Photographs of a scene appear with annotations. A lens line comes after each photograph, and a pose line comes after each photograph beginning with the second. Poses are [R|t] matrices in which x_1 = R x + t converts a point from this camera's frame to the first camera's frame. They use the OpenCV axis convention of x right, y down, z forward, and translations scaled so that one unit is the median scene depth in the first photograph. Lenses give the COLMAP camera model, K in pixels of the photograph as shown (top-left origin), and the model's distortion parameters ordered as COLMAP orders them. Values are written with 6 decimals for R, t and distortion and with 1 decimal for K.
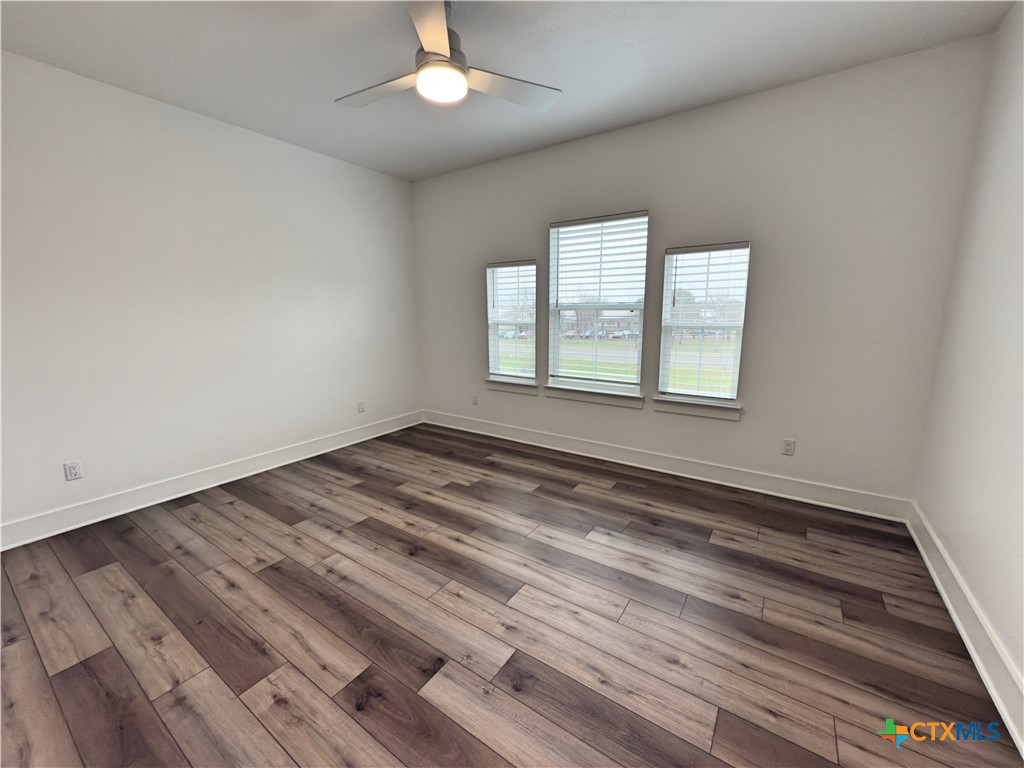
lens RADIAL K [[420.6, 0, 509.9], [0, 420.6, 383.5], [0, 0, 1]] dist [-0.000603, -0.000229]
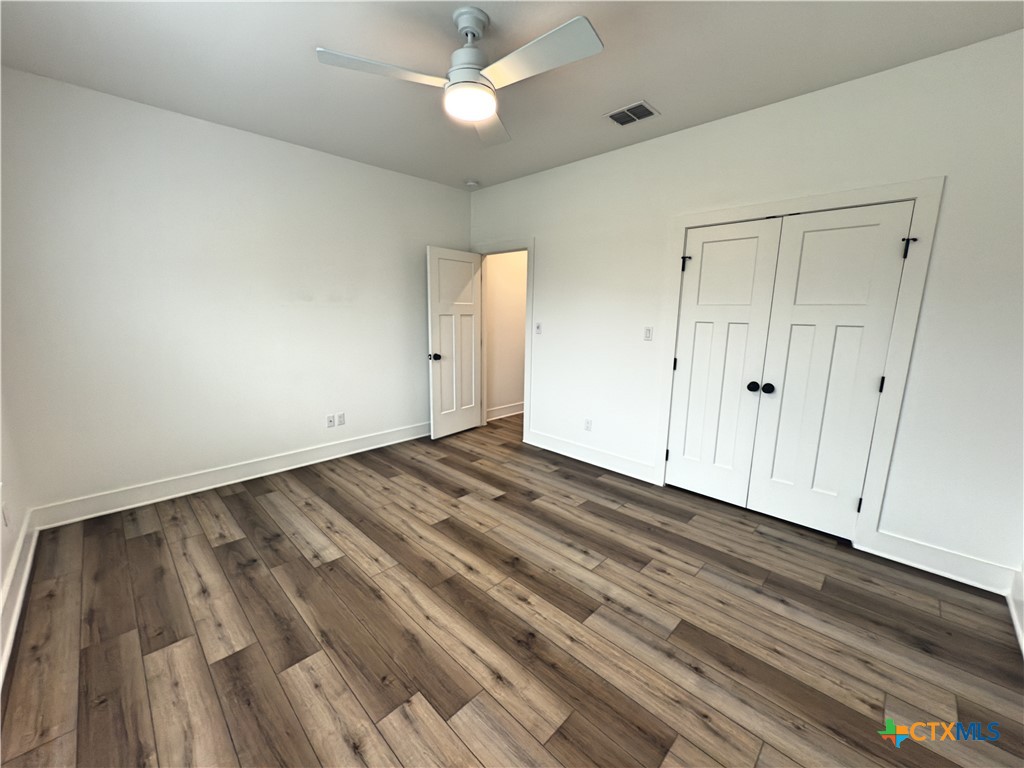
lens RADIAL K [[410.3, 0, 510.4], [0, 410.3, 384.0], [0, 0, 1]] dist [-0.001200, -0.000109]
pose [[-0.984813, -0.036445, 0.169753, -0.365598], [0.023127, 0.941471, 0.336300, -0.334653], [-0.172074, 0.335118, -0.926330, 1.755782]]
